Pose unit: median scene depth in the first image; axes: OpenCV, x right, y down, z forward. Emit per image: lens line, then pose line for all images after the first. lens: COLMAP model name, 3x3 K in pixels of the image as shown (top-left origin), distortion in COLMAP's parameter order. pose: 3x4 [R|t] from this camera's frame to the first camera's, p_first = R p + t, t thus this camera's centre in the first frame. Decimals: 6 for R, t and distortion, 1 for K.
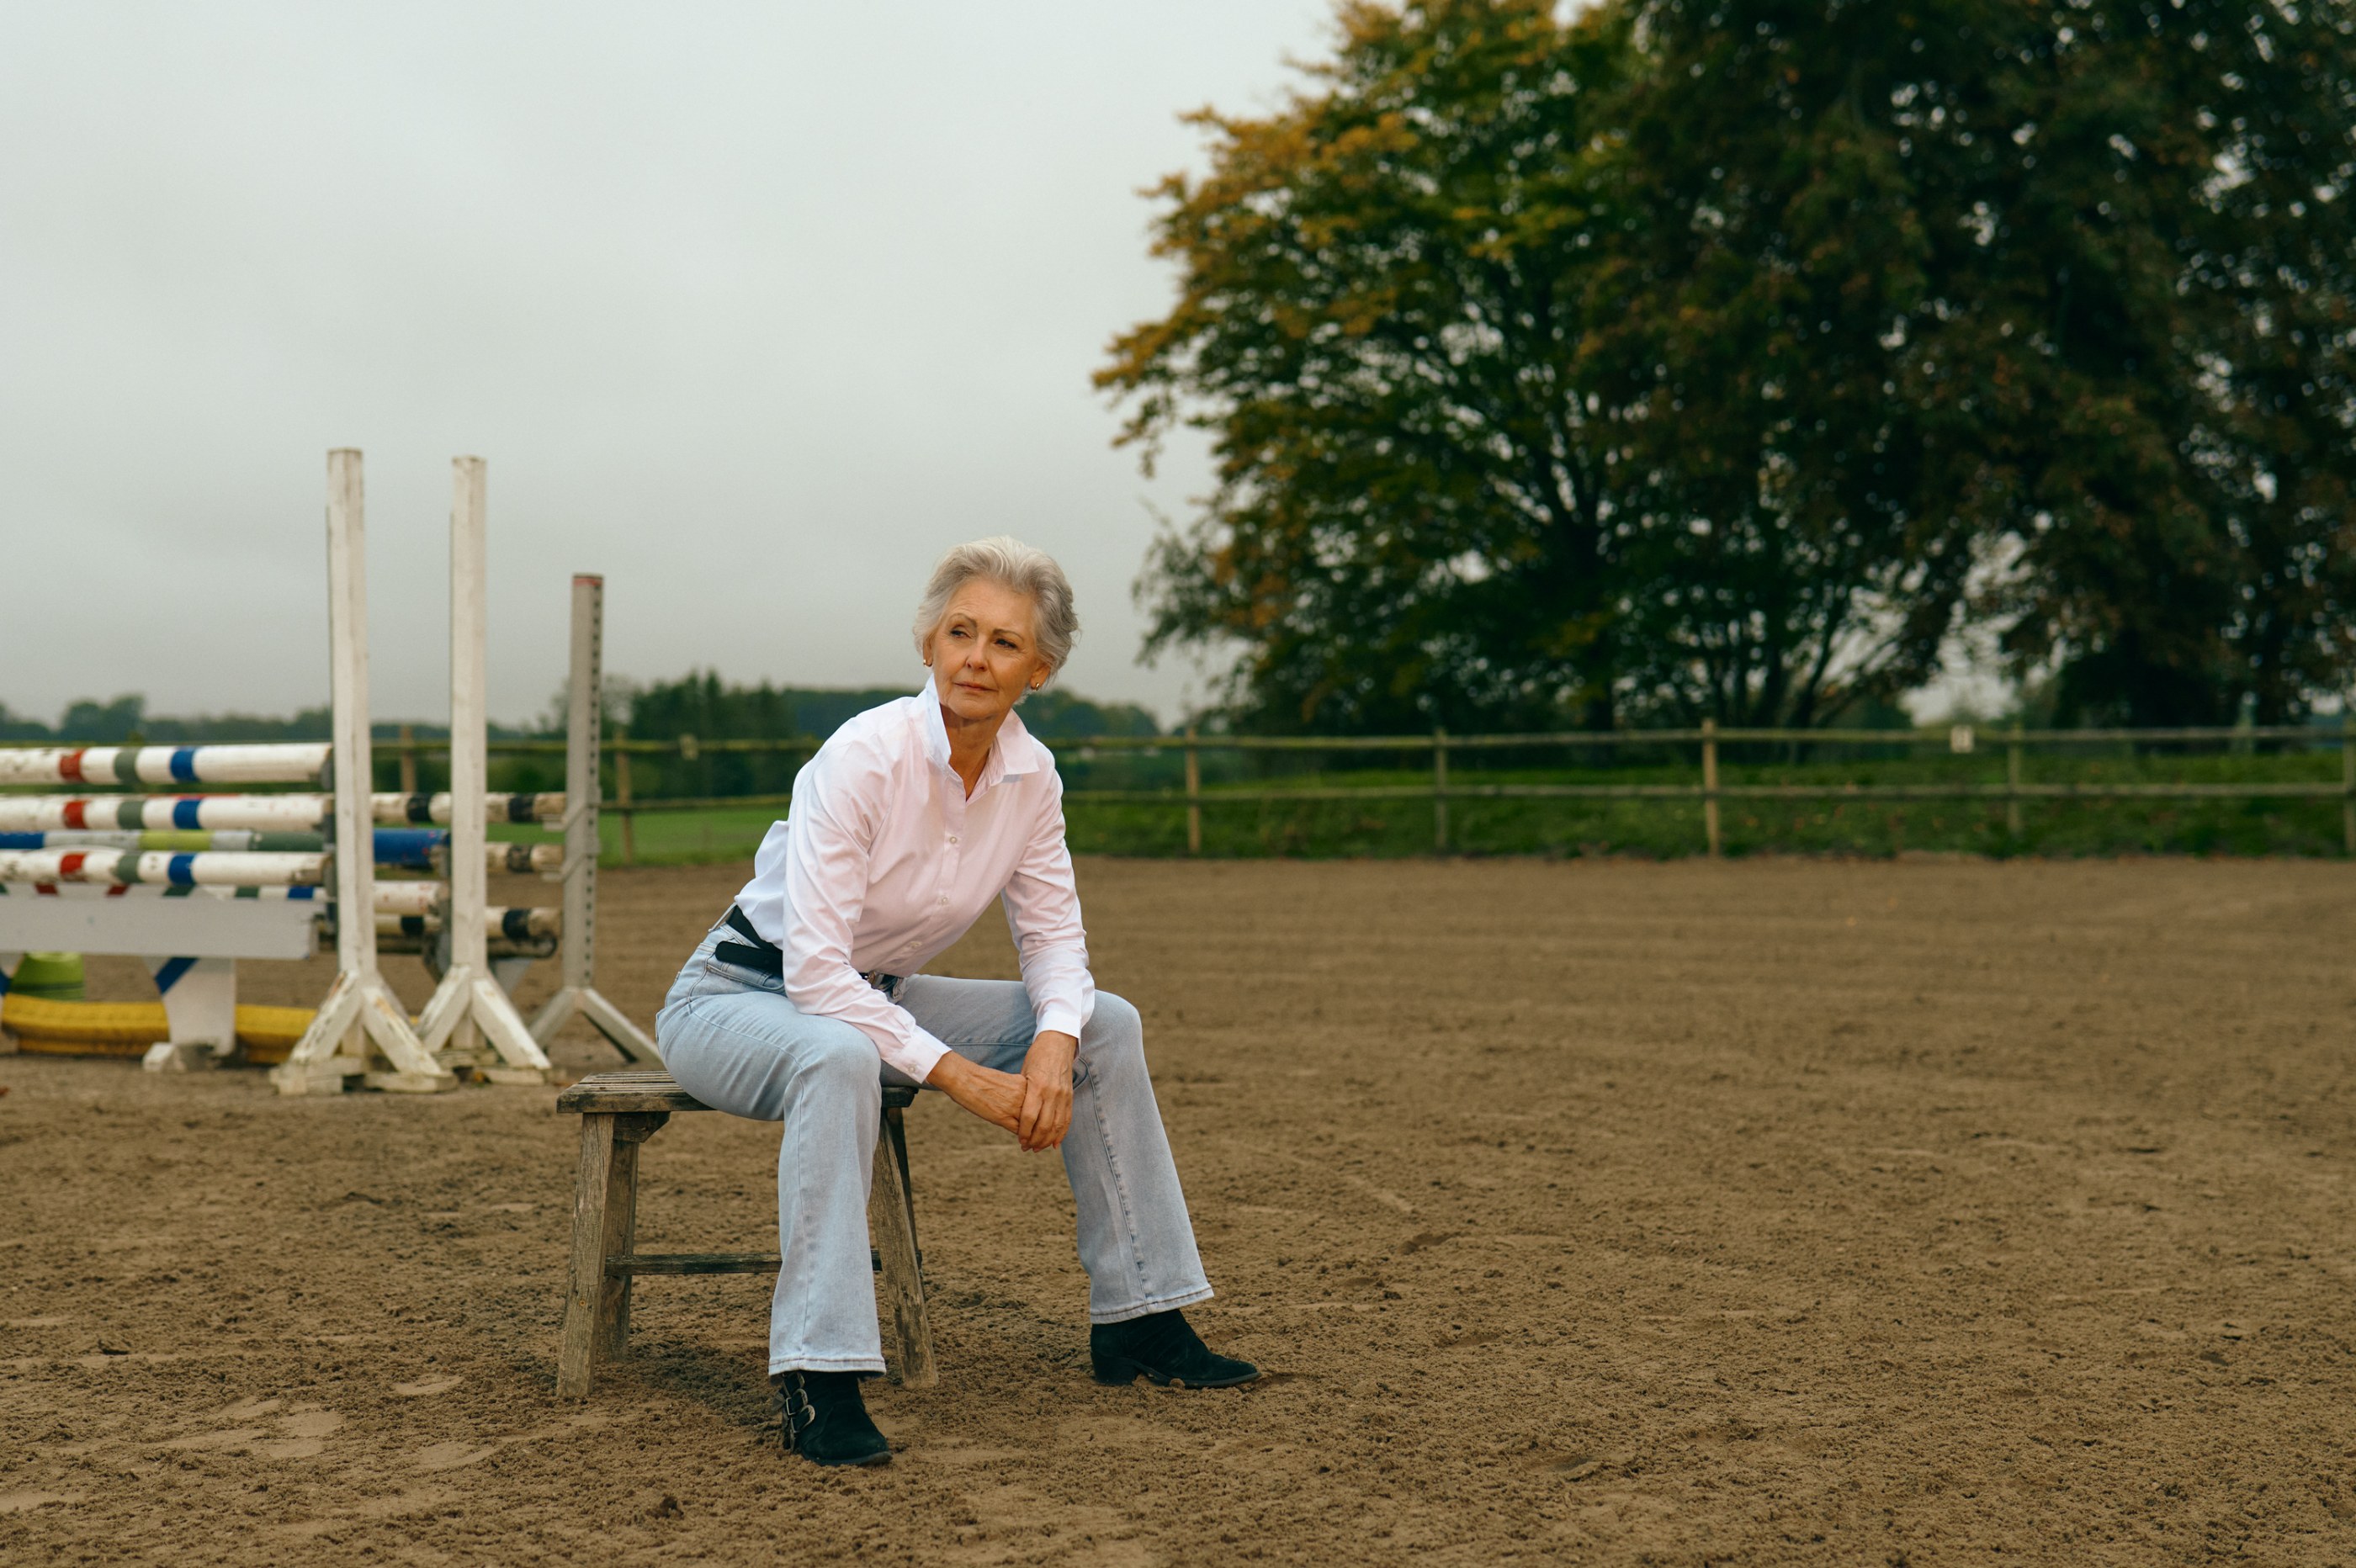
lens RADIAL K [[3189.0, 0, 1178.0], [0, 3189.0, 784.0], [0, 0, 1]] dist [-0.005545, 0.020968]
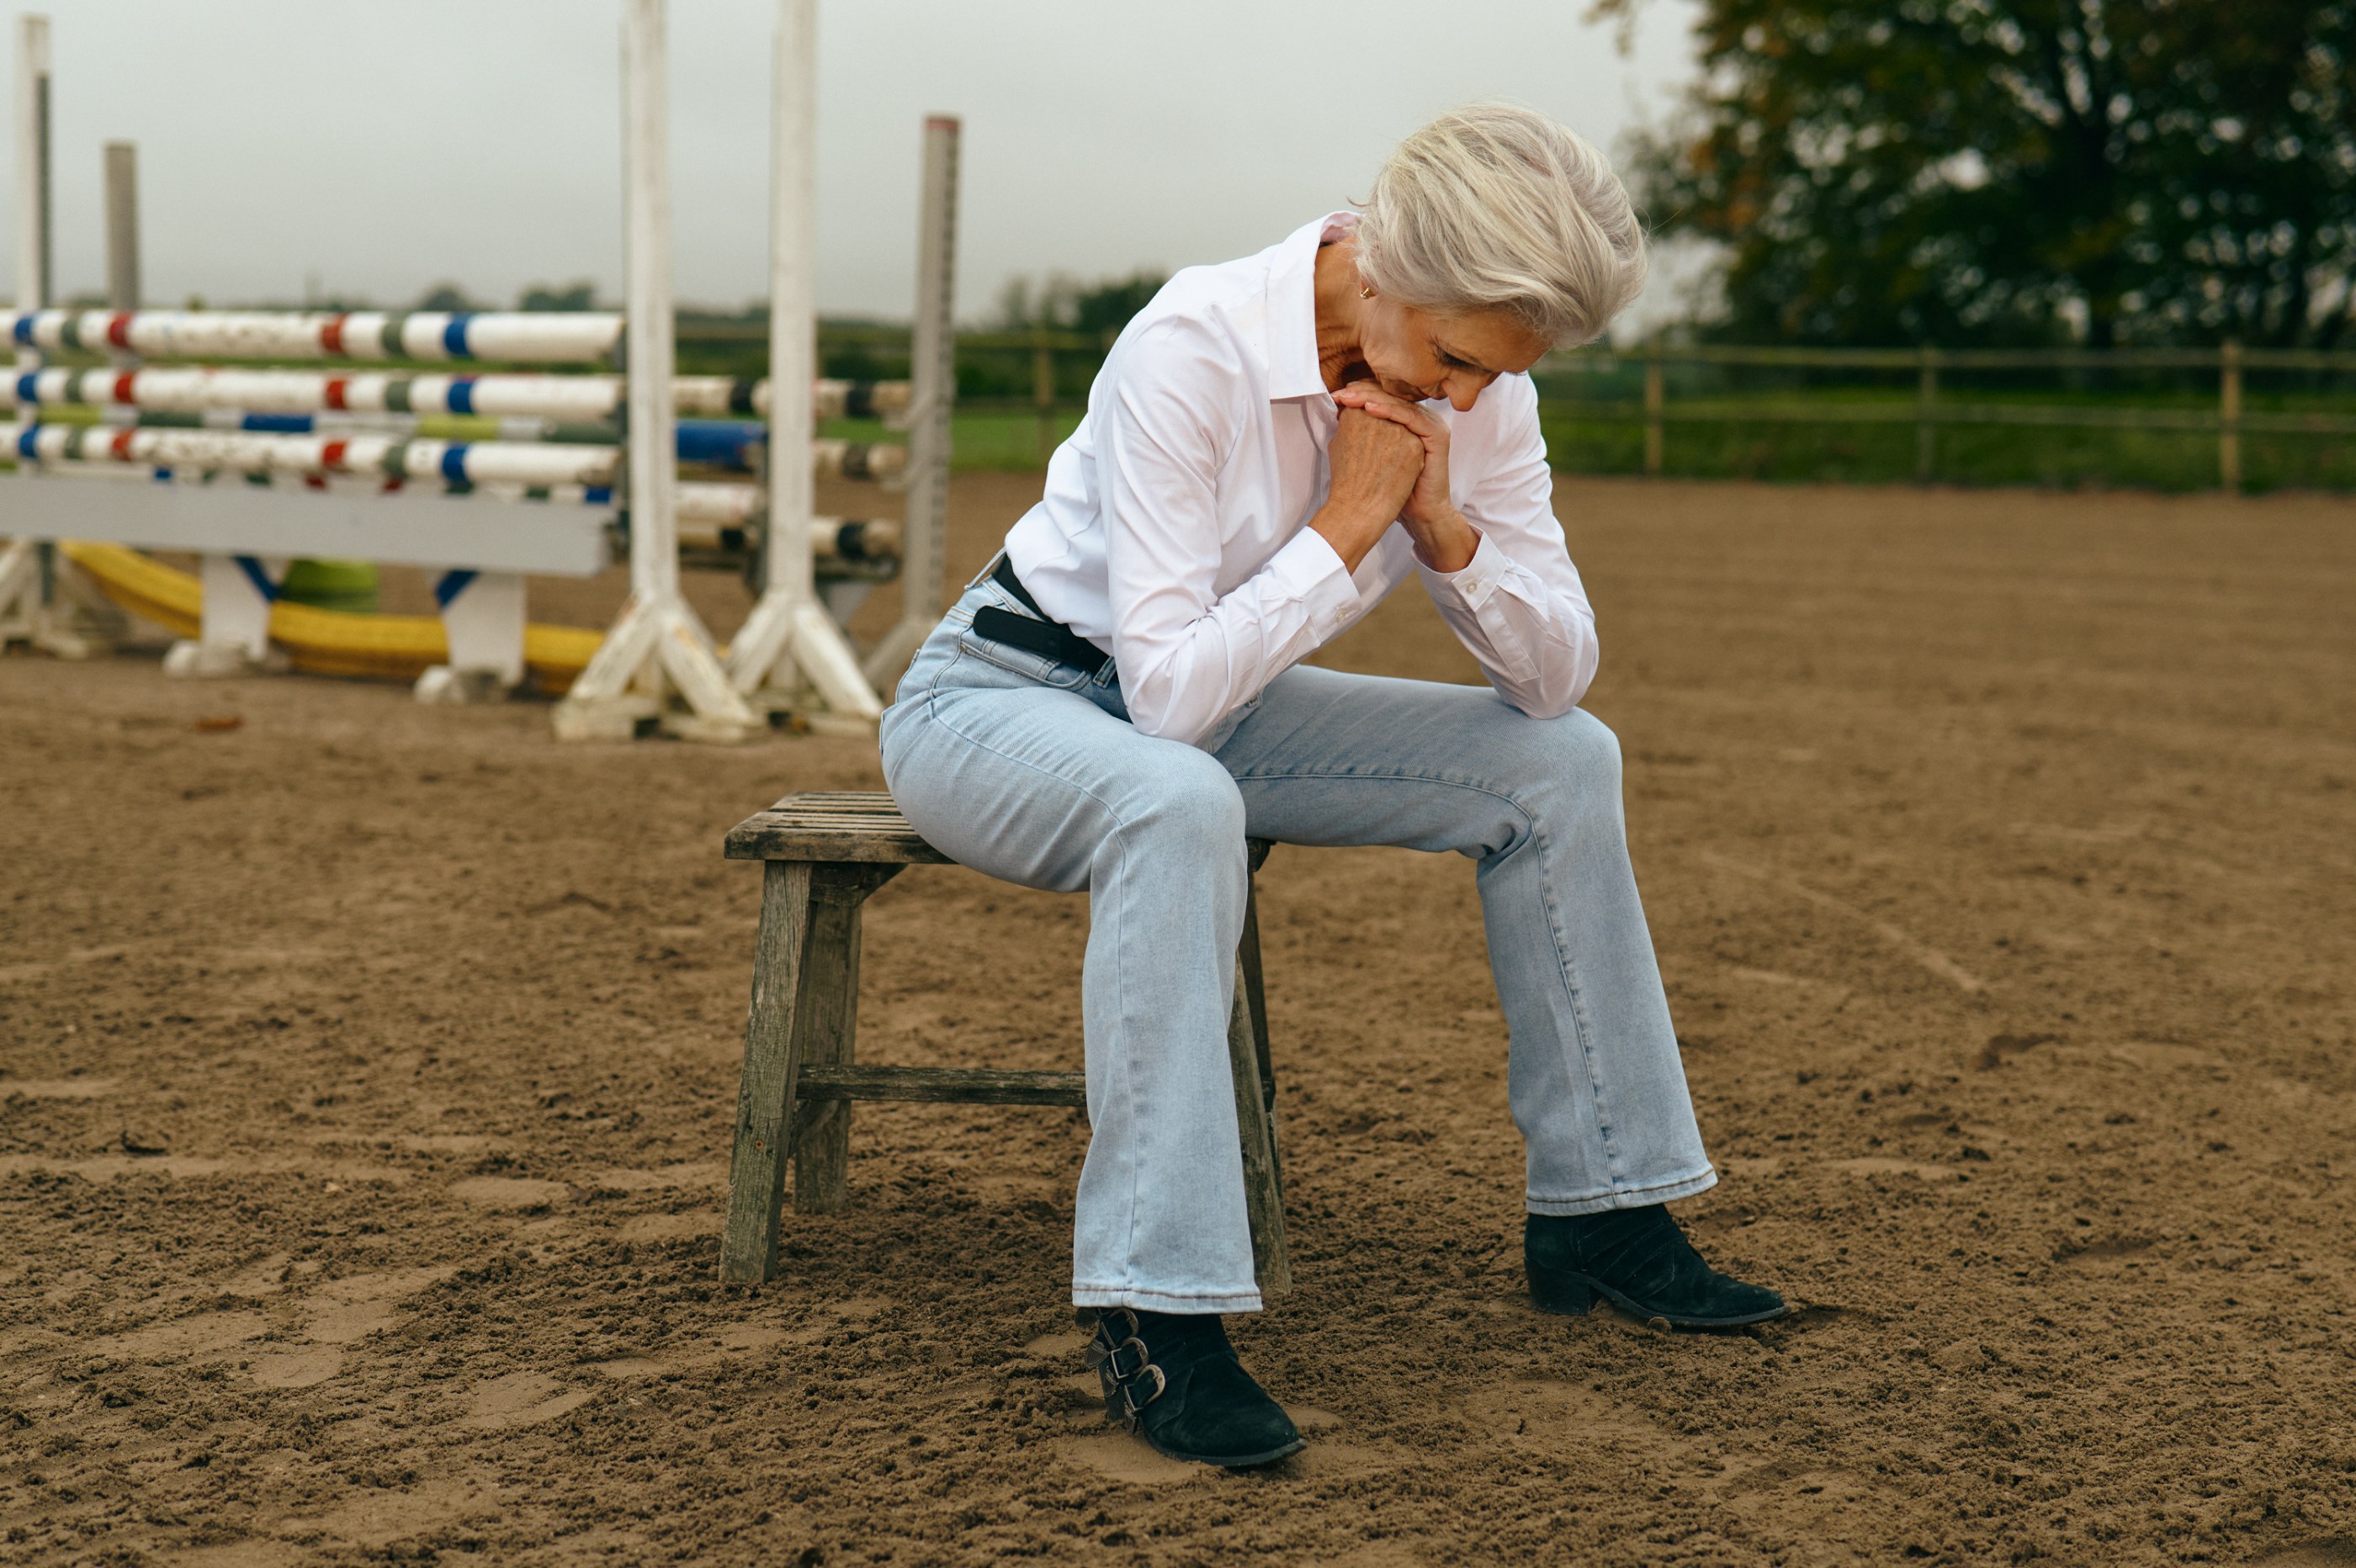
lens RADIAL K [[3030.5, 0, 1295.6], [0, 3030.5, 703.6], [0, 0, 1]] dist [0.008618, 0.022129]
pose [[0.993834, 0.037075, -0.104494, -0.009201], [-0.026405, 0.994464, 0.101709, 0.003205], [0.107686, -0.098322, 0.989311, 0.270431]]
